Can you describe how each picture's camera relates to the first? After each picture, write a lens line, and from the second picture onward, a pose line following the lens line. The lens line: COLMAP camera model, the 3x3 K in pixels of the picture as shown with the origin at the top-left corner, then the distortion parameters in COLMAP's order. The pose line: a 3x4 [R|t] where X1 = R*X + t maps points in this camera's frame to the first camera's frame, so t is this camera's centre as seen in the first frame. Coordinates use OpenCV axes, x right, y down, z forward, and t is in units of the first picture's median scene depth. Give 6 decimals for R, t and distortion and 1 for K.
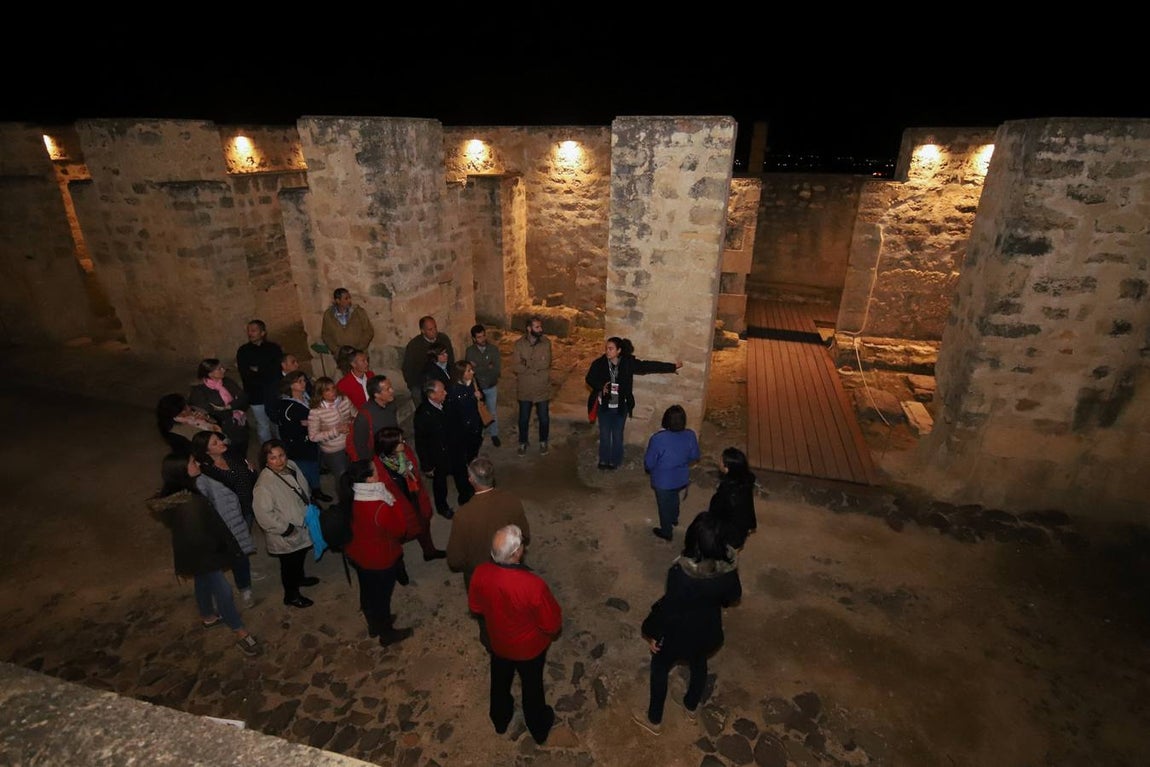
lens RADIAL K [[573.9, 0, 574.9], [0, 573.9, 400.1], [0, 0, 1]] dist [0.003508, -0.001277]
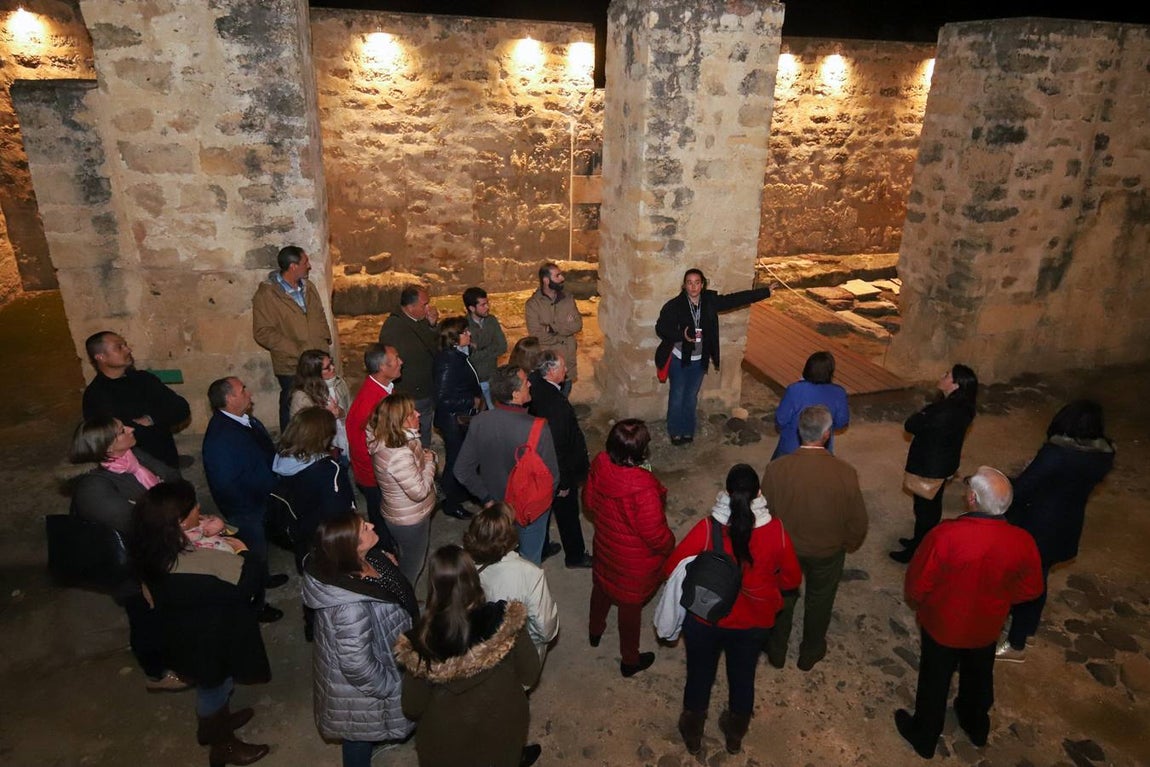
lens RADIAL K [[731.3, 0, 575.0], [0, 731.3, 383.5], [0, 0, 1]] dist [0.022643, -0.001830]
pose [[0.813814, -0.202747, 0.544611, -0.571736], [0.214440, 0.975798, 0.042830, -0.032667], [-0.540114, 0.081930, 0.837594, 0.228902]]
